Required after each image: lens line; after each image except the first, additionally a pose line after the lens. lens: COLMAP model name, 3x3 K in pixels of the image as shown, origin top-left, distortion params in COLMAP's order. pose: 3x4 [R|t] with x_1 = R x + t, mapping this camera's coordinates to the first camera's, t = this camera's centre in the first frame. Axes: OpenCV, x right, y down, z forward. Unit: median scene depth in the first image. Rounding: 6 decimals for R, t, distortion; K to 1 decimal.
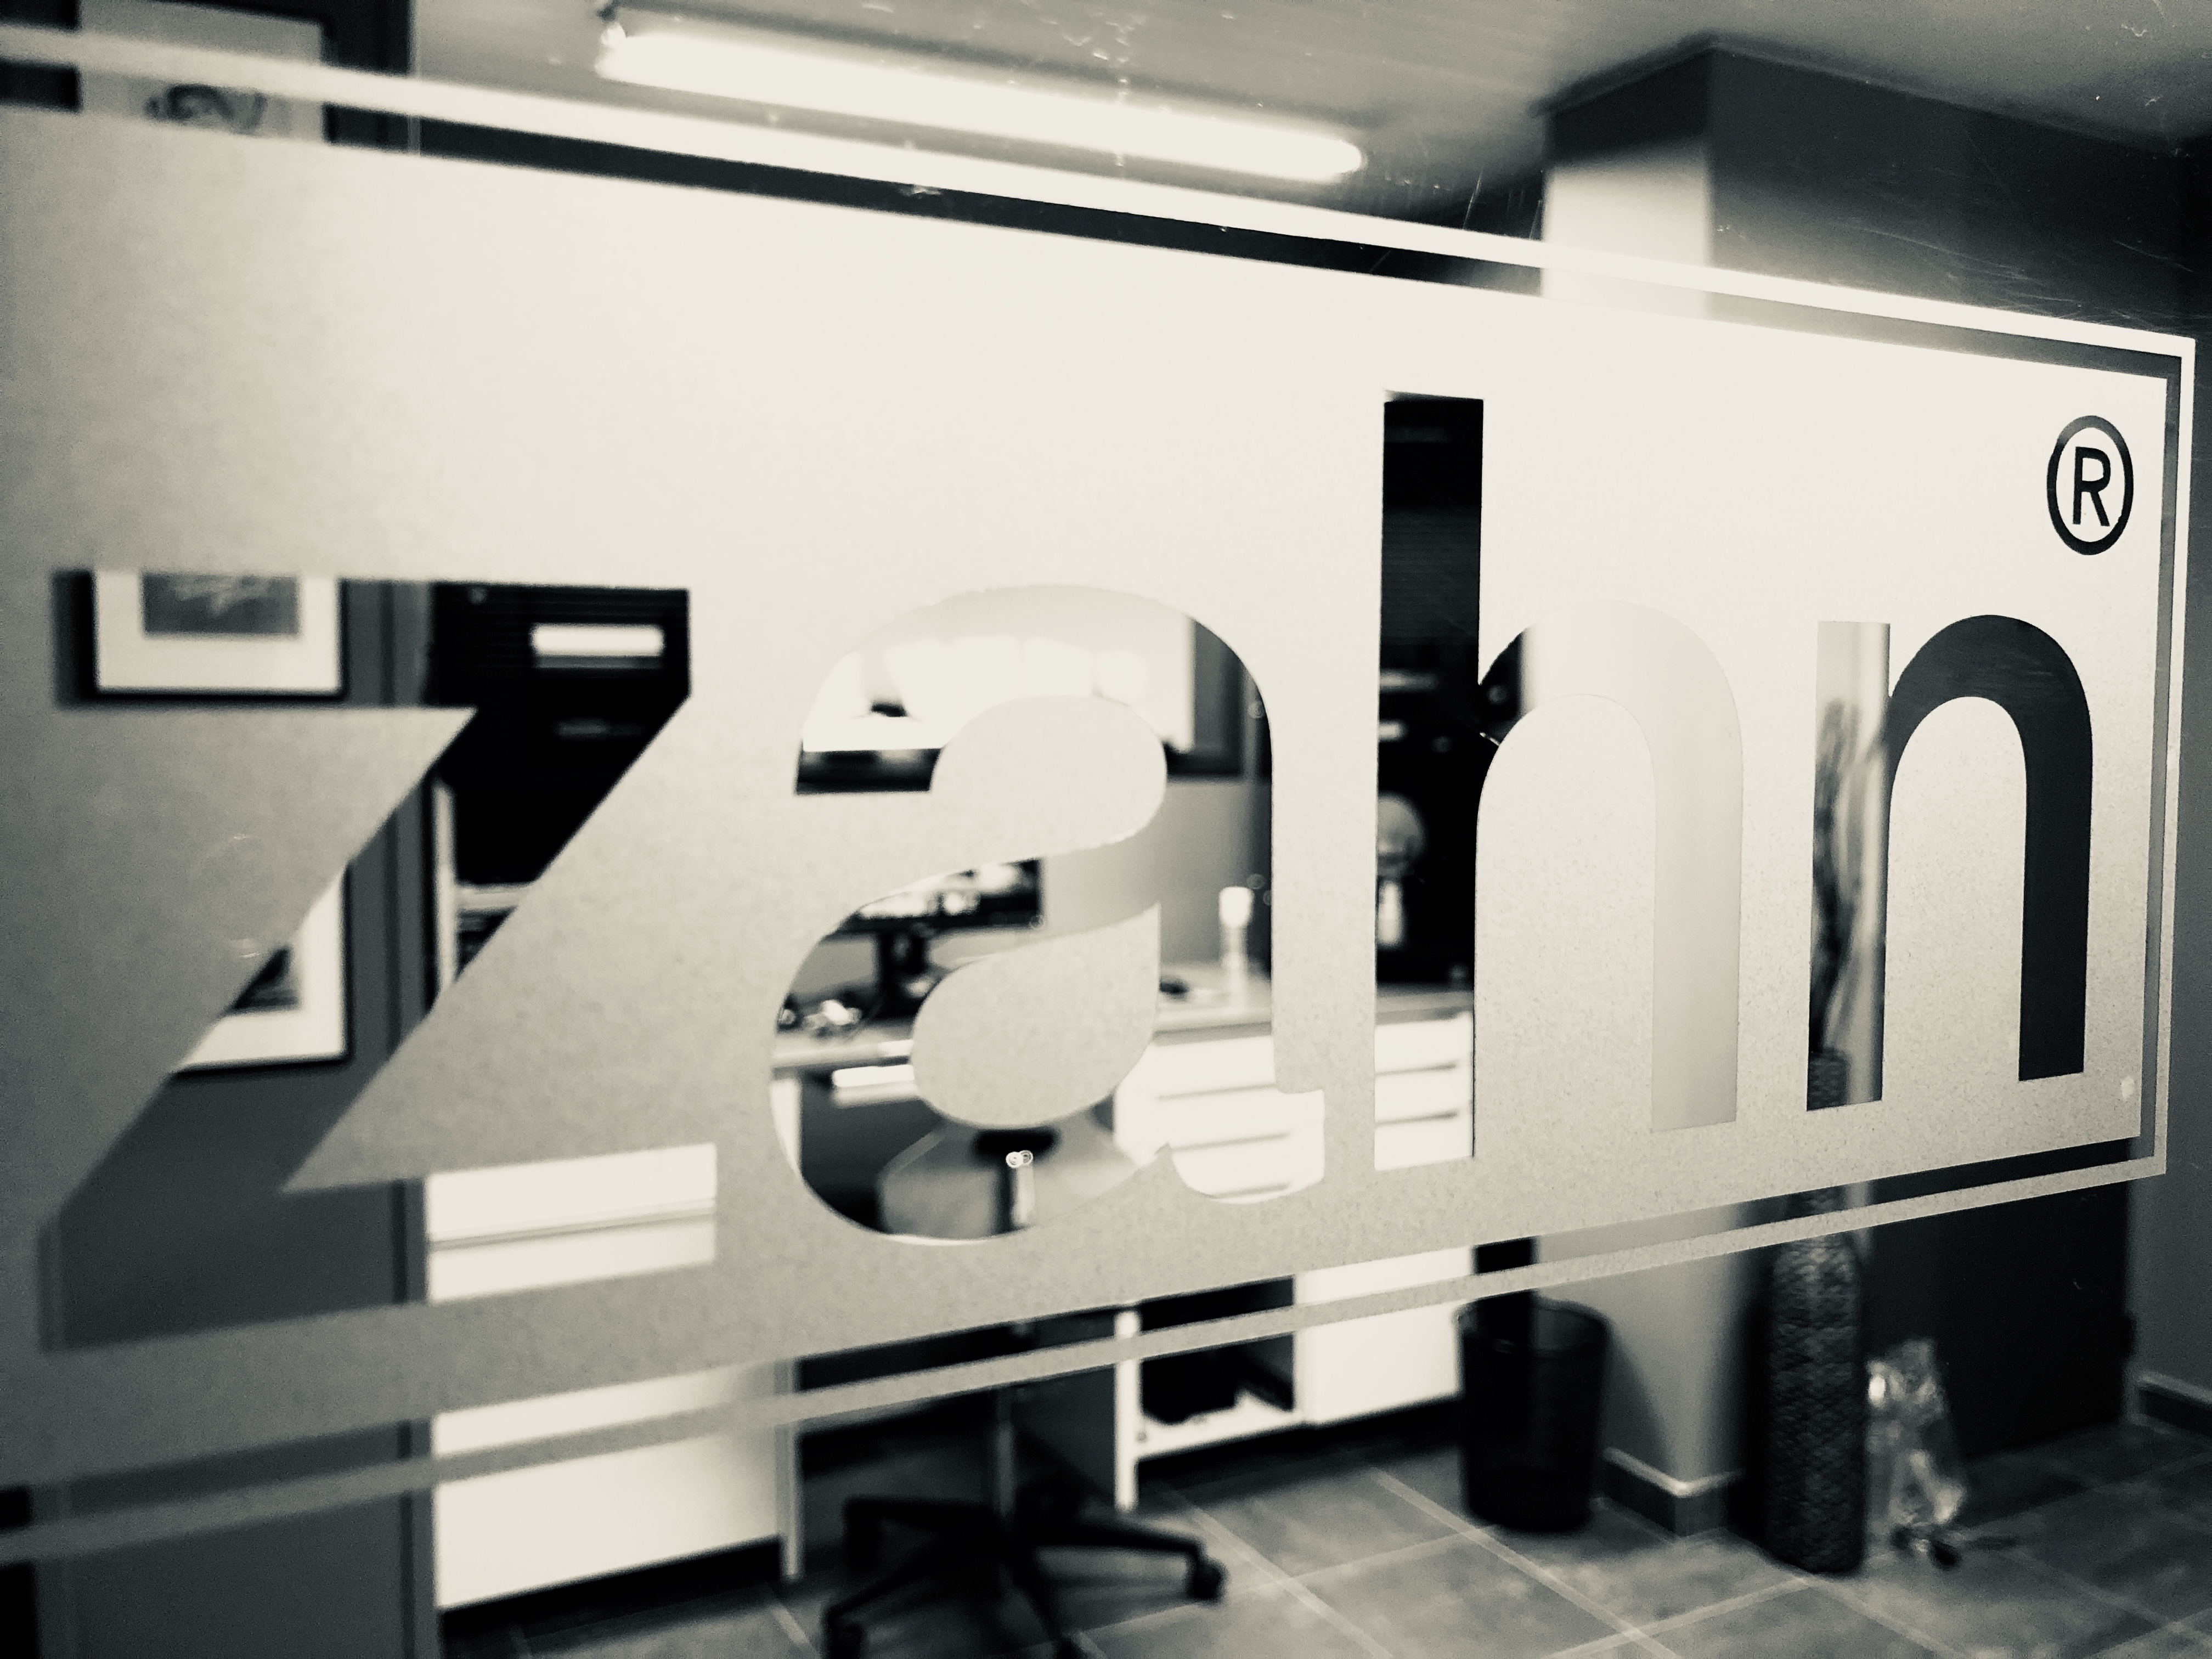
lens RADIAL K [[1802.2, 0, 1106.0], [0, 1802.2, 829.5], [0, 0, 1]] dist [-0.002744, 0.016252]
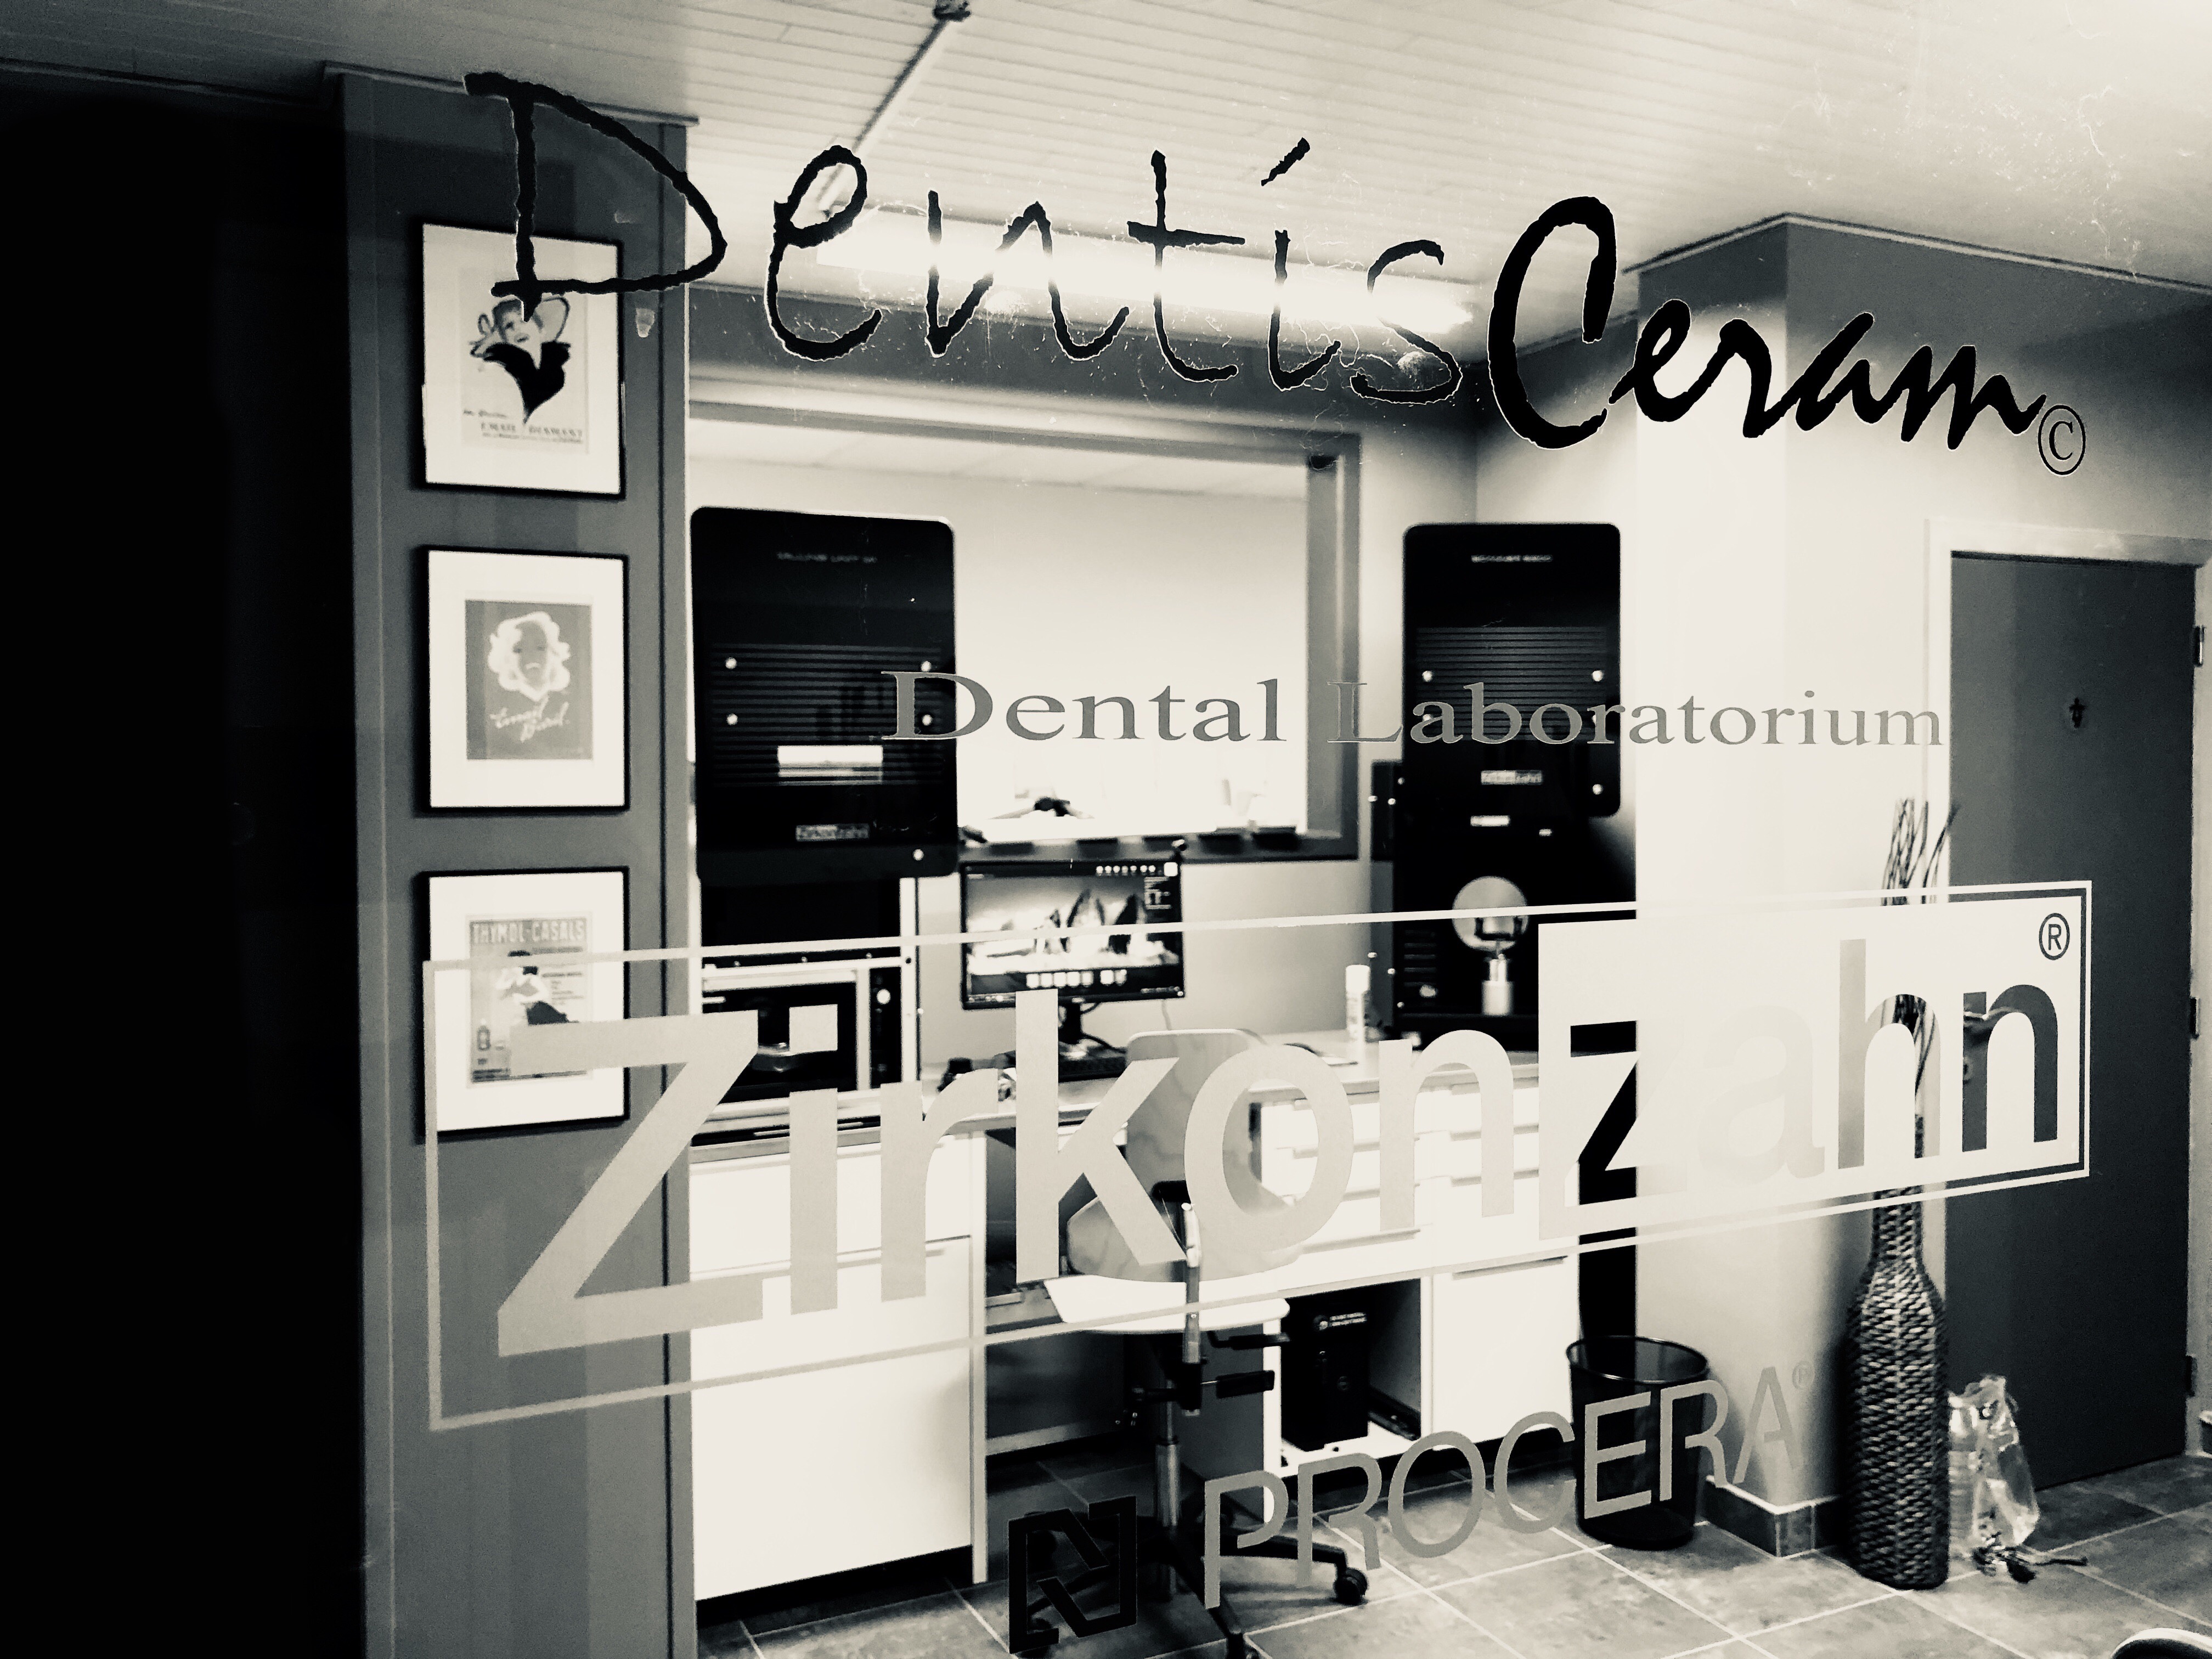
lens RADIAL K [[1791.6, 0, 1106.0], [0, 1791.6, 829.5], [0, 0, 1]] dist [0.001518, -0.009116]
pose [[0.999485, -0.005029, -0.031681, -0.054945], [0.004050, 0.999515, -0.030863, -0.017385], [0.031821, 0.030718, 0.999021, -0.119733]]
